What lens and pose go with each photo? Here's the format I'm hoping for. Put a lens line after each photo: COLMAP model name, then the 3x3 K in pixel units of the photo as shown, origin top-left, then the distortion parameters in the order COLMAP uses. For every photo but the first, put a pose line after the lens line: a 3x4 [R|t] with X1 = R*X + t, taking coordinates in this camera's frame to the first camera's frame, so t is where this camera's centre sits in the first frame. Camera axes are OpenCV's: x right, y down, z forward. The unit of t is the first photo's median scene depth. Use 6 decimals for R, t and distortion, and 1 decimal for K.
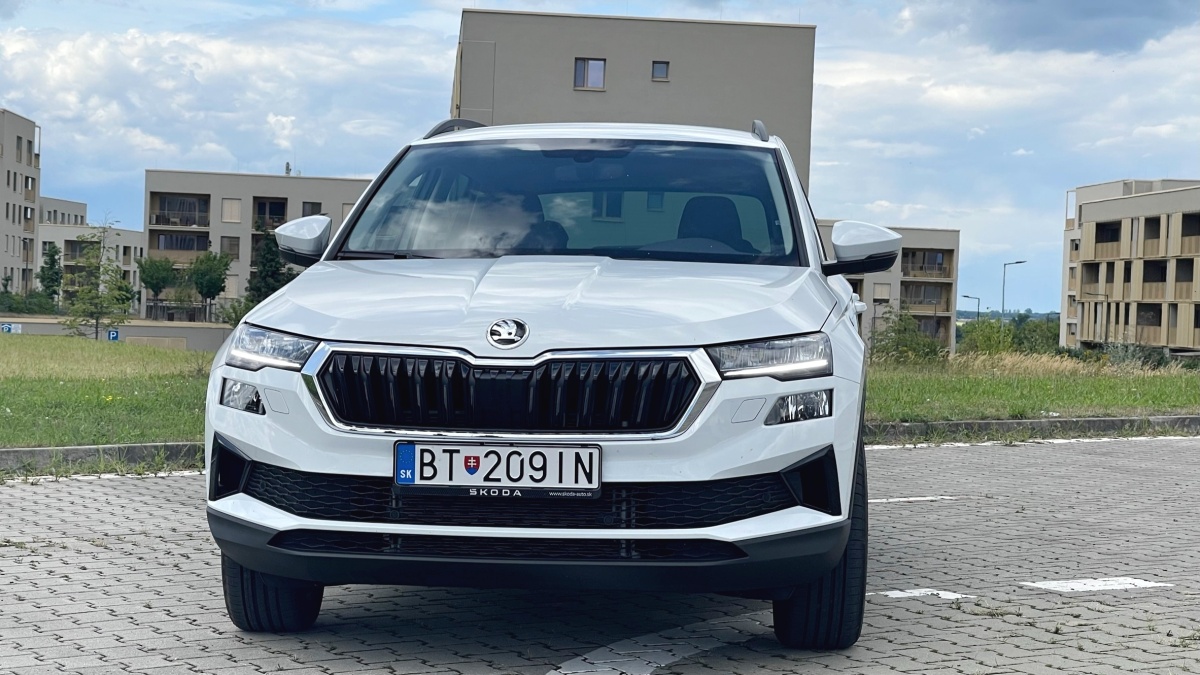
lens RADIAL K [[2198.5, 0, 611.2], [0, 2198.5, 333.8], [0, 0, 1]] dist [0.191402, 0.000000]
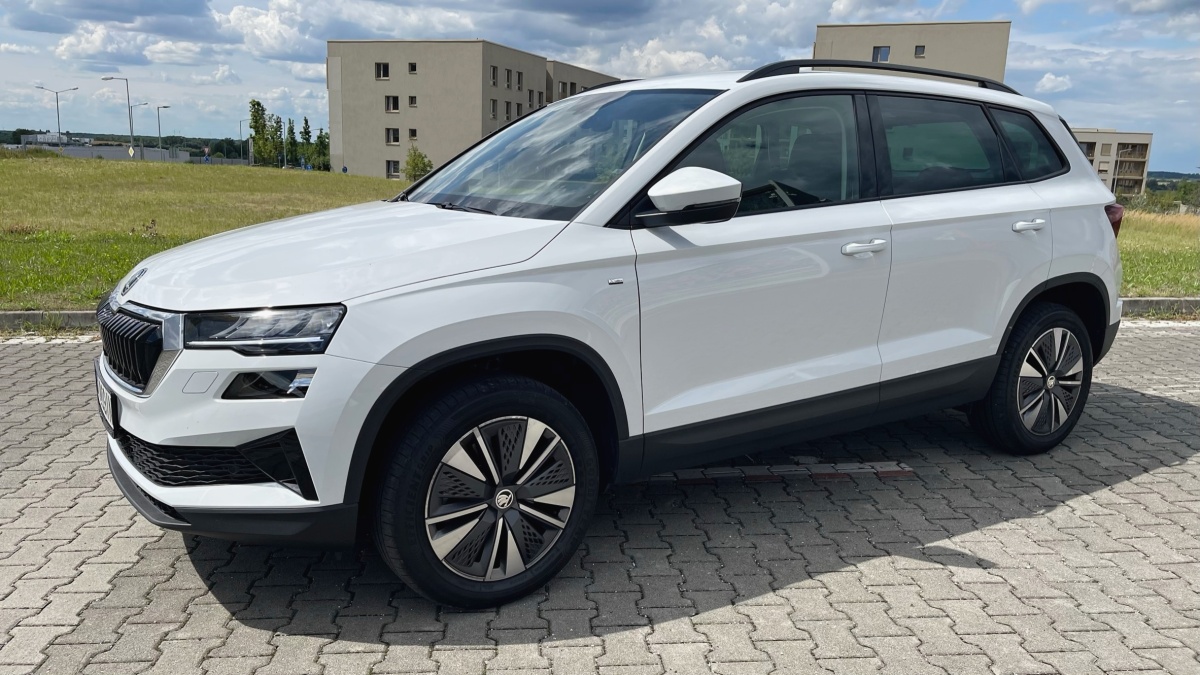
lens RADIAL K [[911.8, 0, 592.8], [0, 911.8, 337.5], [0, 0, 1]] dist [0.020140, -0.009062]
pose [[0.621370, 0.145887, -0.769816, 0.493686], [-0.010397, 0.983962, 0.178077, -0.061129], [0.783448, -0.102648, 0.612921, 0.897591]]
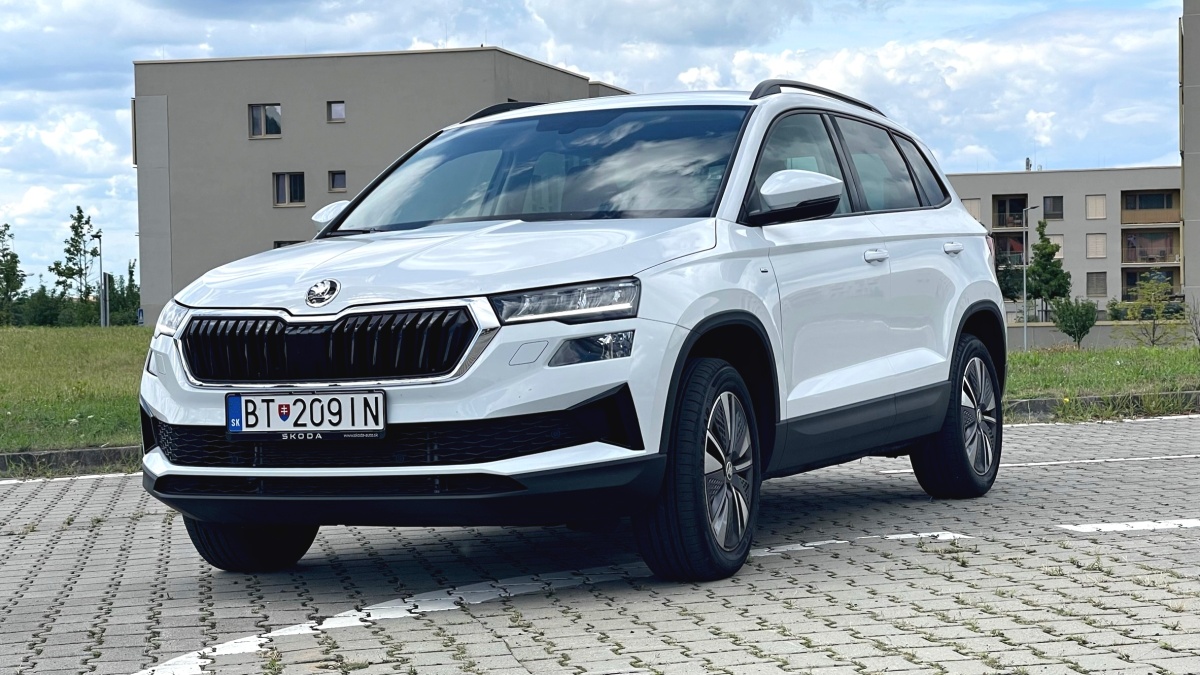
lens RADIAL K [[2198.5, 0, 589.1], [0, 2198.5, 334.8], [0, 0, 1]] dist [0.191402, 0.000000]
pose [[0.936329, -0.046753, -0.347998, 0.467688], [0.046546, 0.998876, -0.008962, 0.037325], [0.348026, -0.007807, 0.937452, 0.008528]]
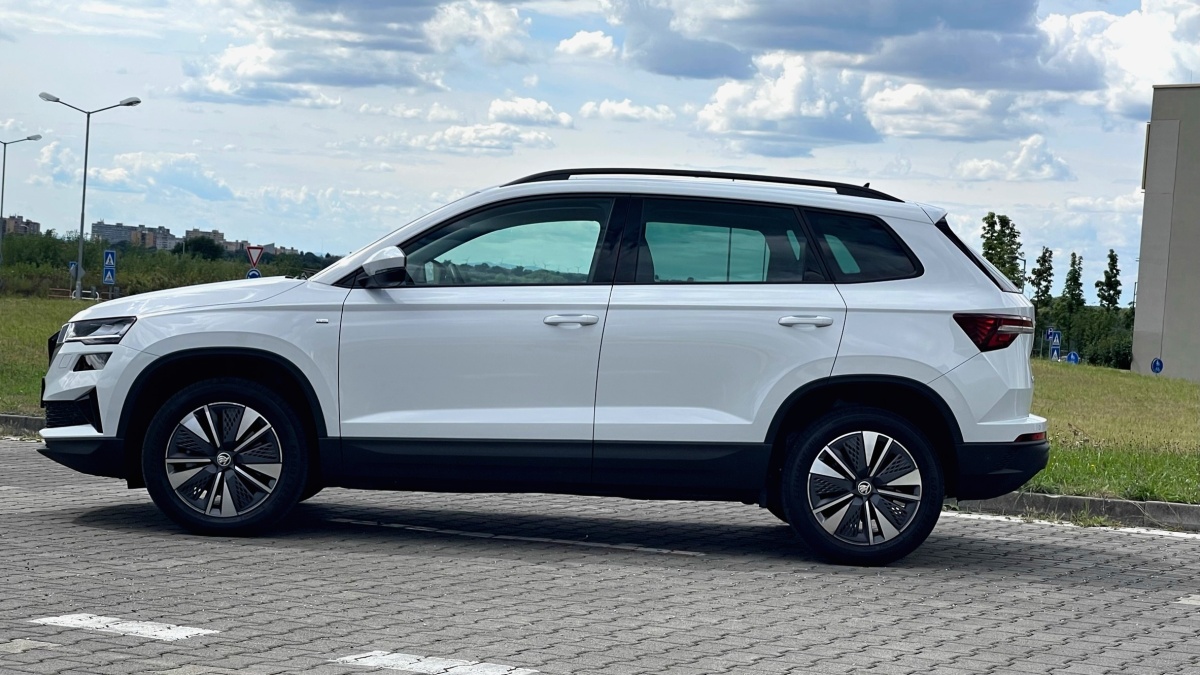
lens RADIAL K [[2198.5, 0, 596.9], [0, 2198.5, 333.7], [0, 0, 1]] dist [0.191402, 0.000000]
pose [[0.120029, 0.003788, -0.992763, 1.783200], [-0.056469, 0.998400, -0.003018, -0.002881], [0.991163, 0.056423, 0.120051, 1.206905]]
